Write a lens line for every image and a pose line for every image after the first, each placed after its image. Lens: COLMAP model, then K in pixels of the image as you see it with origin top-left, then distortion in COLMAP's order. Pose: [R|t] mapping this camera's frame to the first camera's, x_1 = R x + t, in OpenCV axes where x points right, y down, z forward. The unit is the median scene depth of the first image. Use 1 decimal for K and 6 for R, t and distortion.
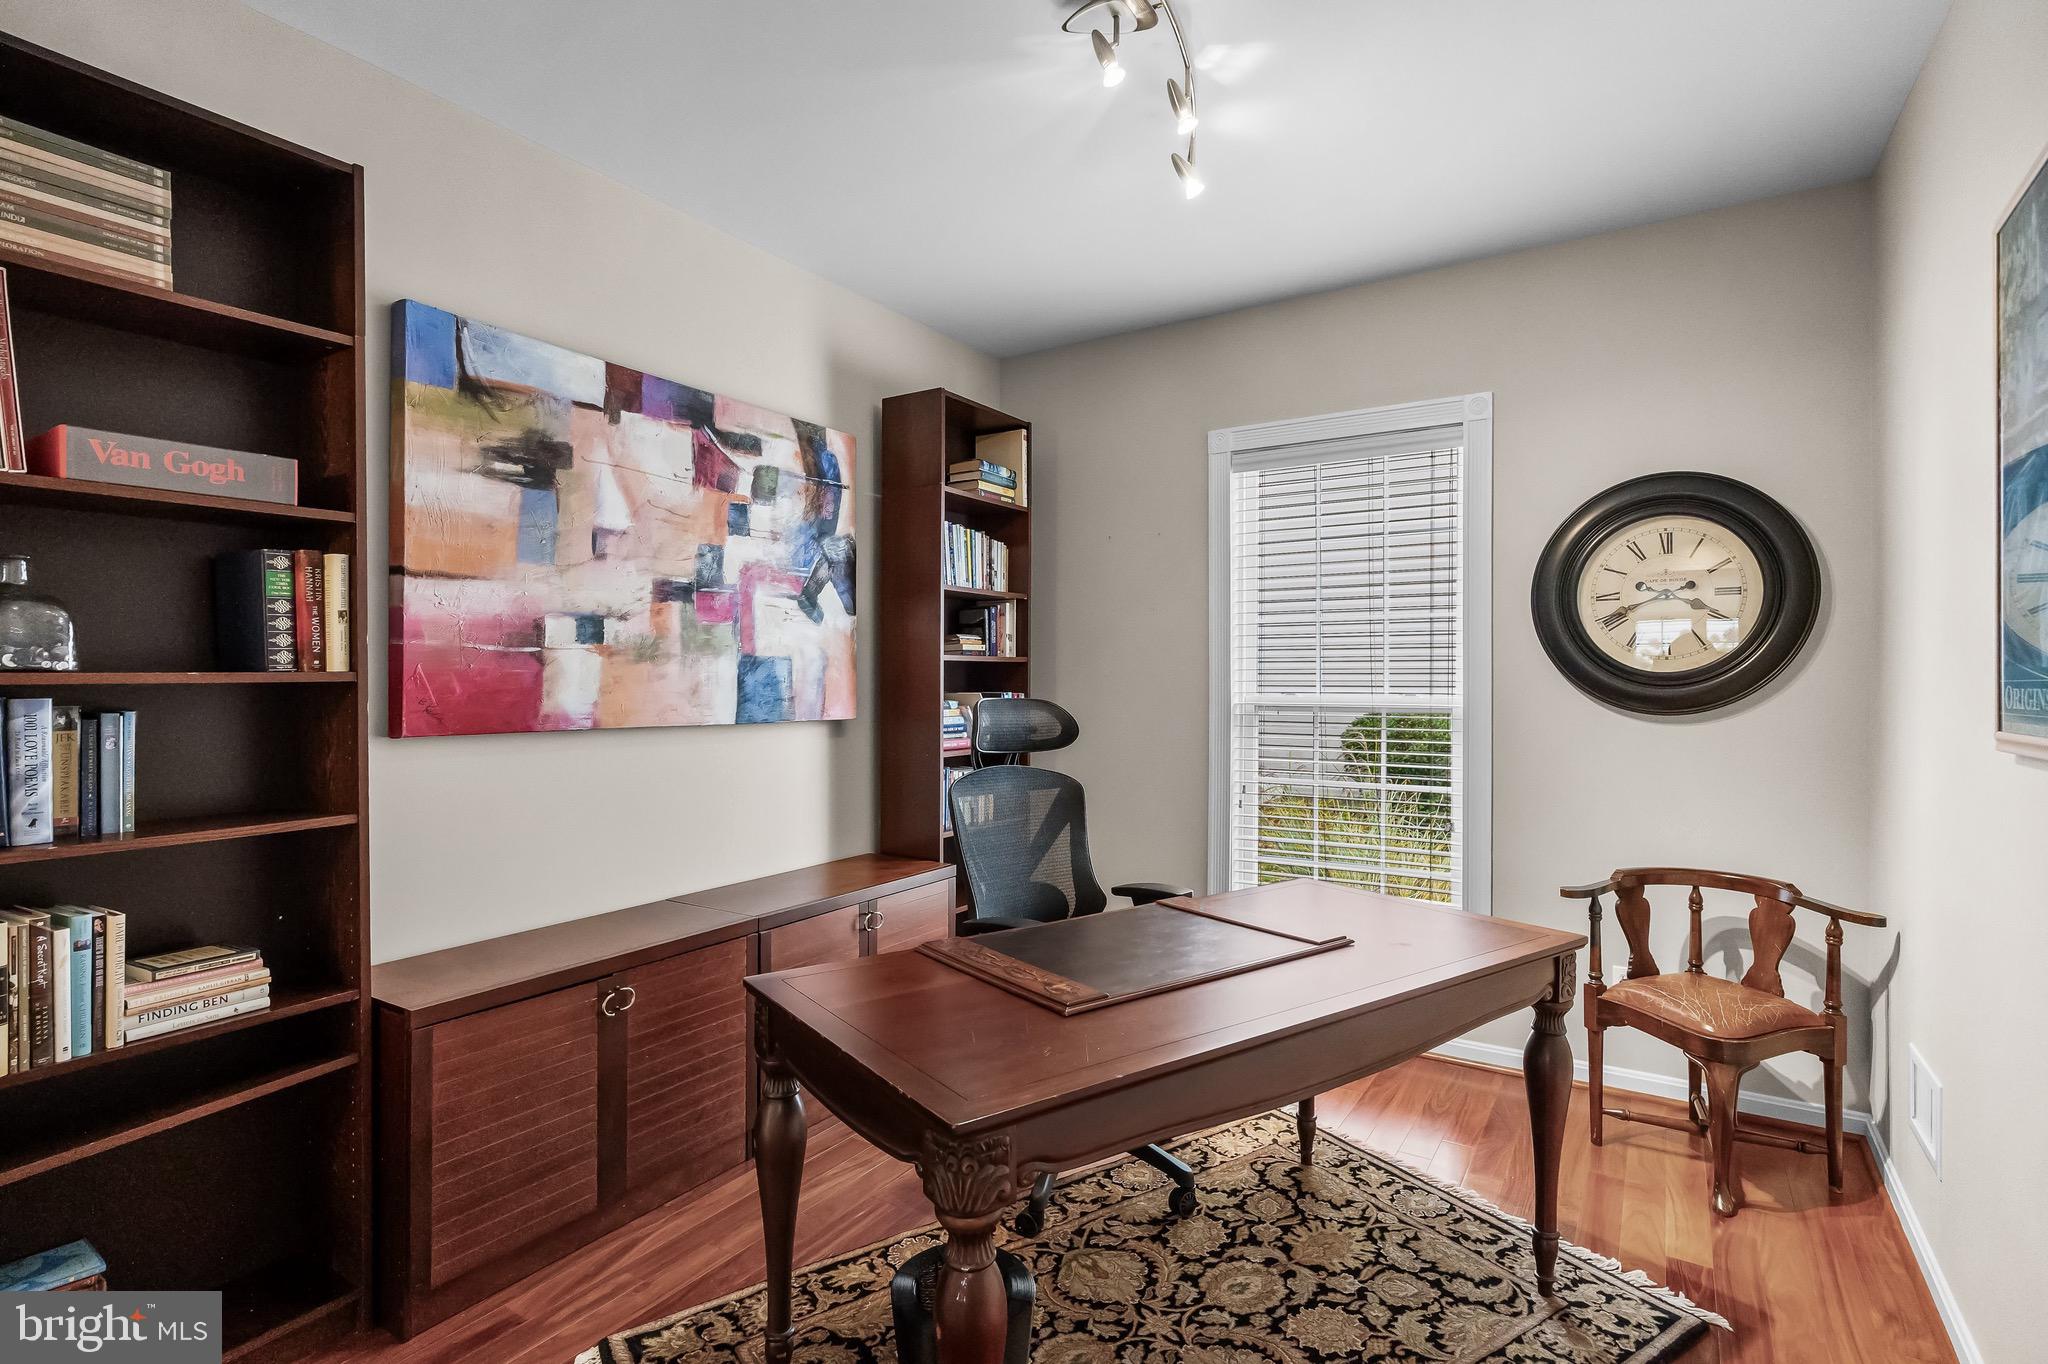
lens RADIAL K [[969.1, 0, 1030.9], [0, 969.1, 677.1], [0, 0, 1]] dist [0.000029, -0.000022]
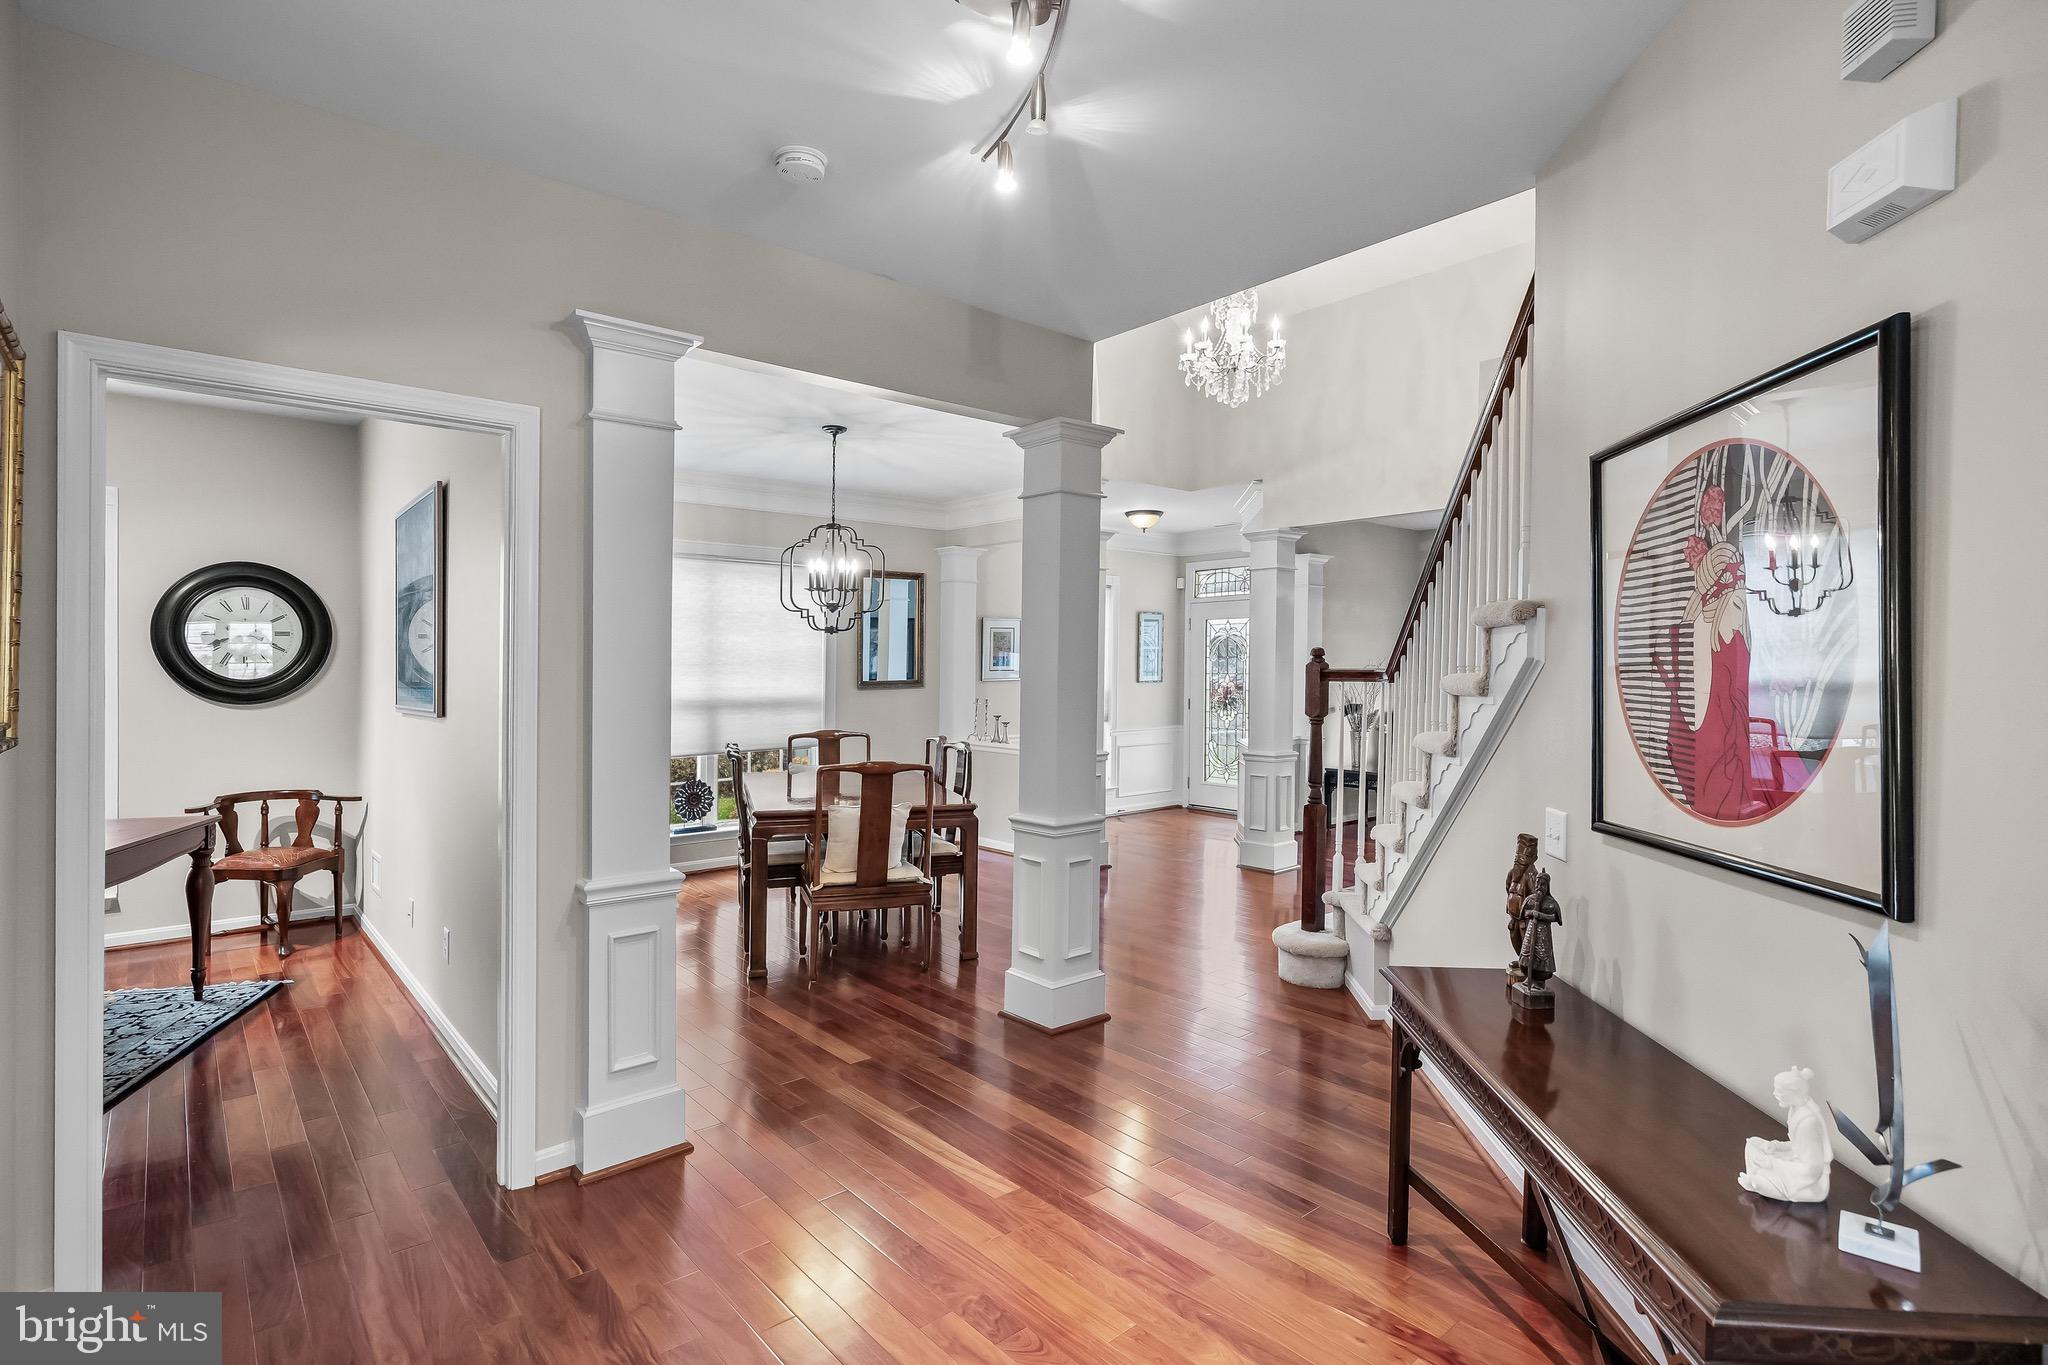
lens RADIAL K [[969.1, 0, 1024.9], [0, 969.1, 682.8], [0, 0, 1]] dist [0.000029, -0.000022]
pose [[0.259120, -0.004685, 0.965834, -0.696124], [-0.006334, 0.999958, 0.006550, -0.020694], [-0.965824, -0.007815, 0.259079, -0.838584]]
